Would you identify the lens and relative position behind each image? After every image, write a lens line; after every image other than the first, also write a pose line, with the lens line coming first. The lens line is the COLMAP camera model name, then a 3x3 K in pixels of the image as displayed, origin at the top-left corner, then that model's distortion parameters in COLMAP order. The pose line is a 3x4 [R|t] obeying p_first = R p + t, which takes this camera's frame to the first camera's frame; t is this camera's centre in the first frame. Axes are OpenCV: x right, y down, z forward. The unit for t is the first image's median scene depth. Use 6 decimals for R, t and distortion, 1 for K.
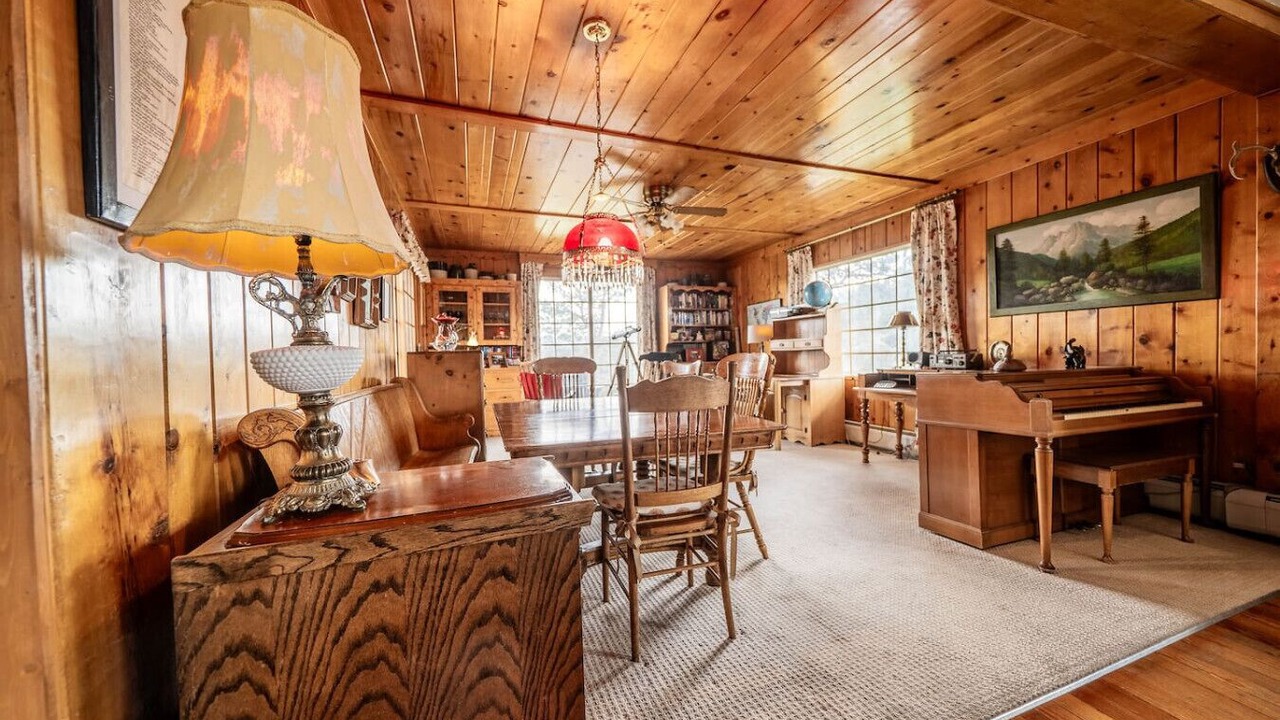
lens RADIAL K [[464.7, 0, 640.0], [0, 464.7, 360.0], [0, 0, 1]] dist [0.000933, 0.000189]
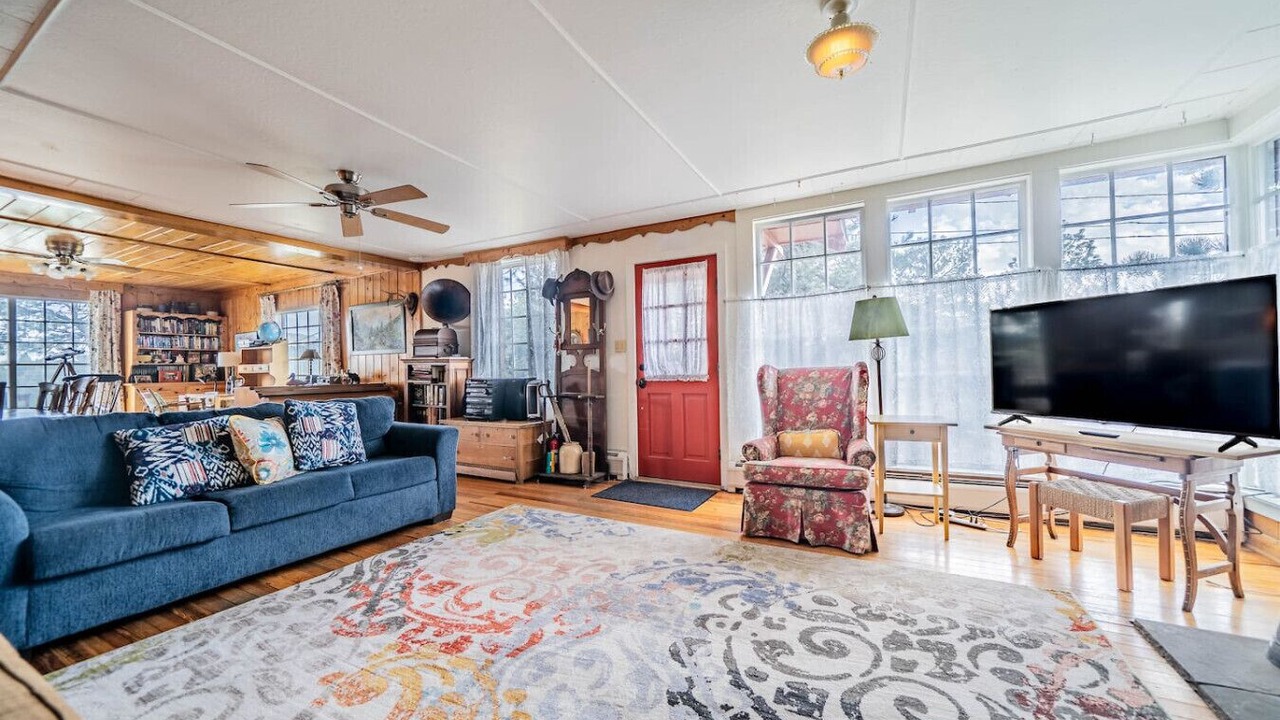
lens RADIAL K [[464.7, 0, 640.0], [0, 464.7, 360.0], [0, 0, 1]] dist [0.000933, 0.000189]
pose [[0.742078, 0.023728, 0.669894, 0.200935], [0.004334, 0.999183, -0.040193, -0.000173], [-0.670300, 0.032730, 0.741368, -0.541972]]
